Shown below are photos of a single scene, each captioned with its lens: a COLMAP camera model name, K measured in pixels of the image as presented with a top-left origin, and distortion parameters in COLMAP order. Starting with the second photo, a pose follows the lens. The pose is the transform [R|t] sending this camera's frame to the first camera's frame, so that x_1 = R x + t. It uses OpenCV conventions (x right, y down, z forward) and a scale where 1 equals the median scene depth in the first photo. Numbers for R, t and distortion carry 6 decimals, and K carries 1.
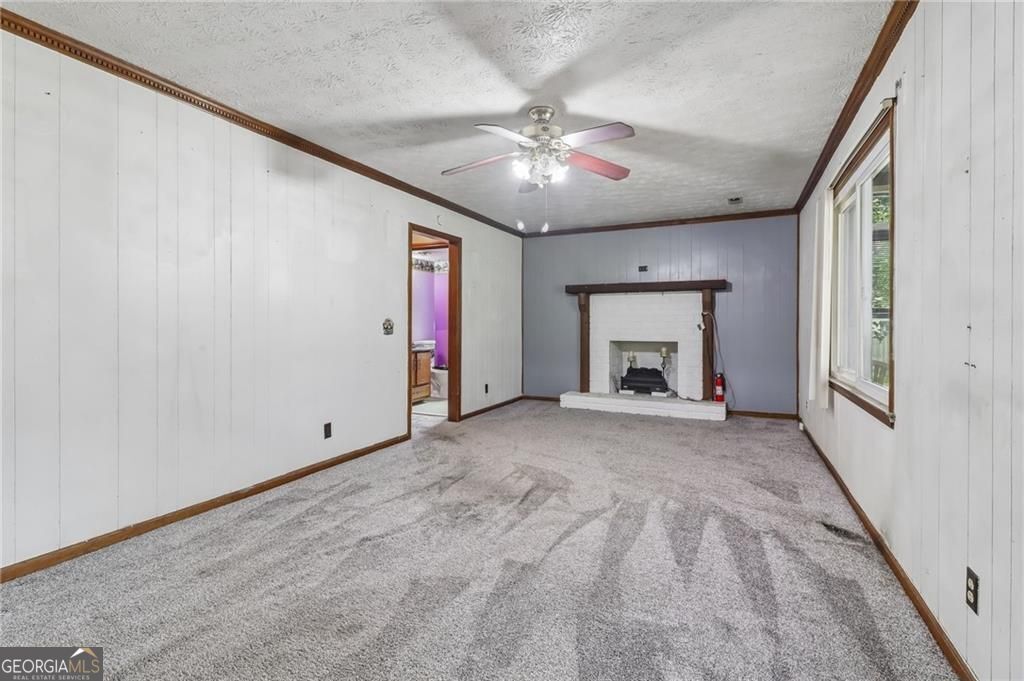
lens RADIAL K [[464.4, 0, 522.6], [0, 464.4, 321.5], [0, 0, 1]] dist [0.007568, -0.006615]
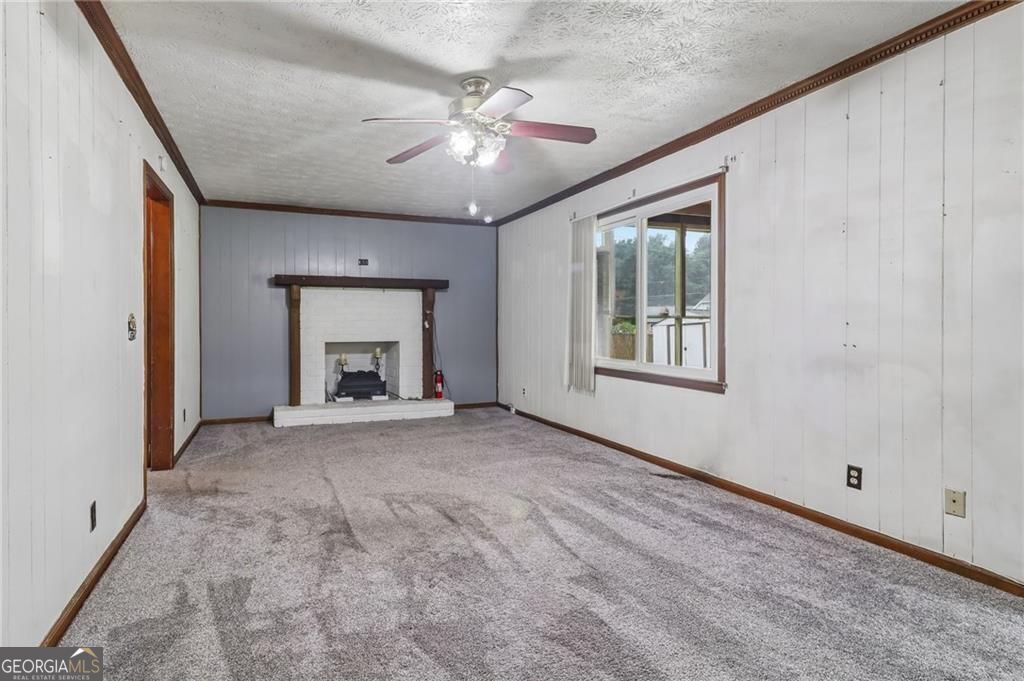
lens RADIAL K [[513.6, 0, 461.0], [0, 513.6, 321.6], [0, 0, 1]] dist [0.014869, -0.001529]
pose [[0.707097, 0.000585, 0.707116, -0.401706], [-0.002221, 0.999997, 0.001394, 0.001636], [-0.707113, -0.002556, 0.707096, 0.190975]]
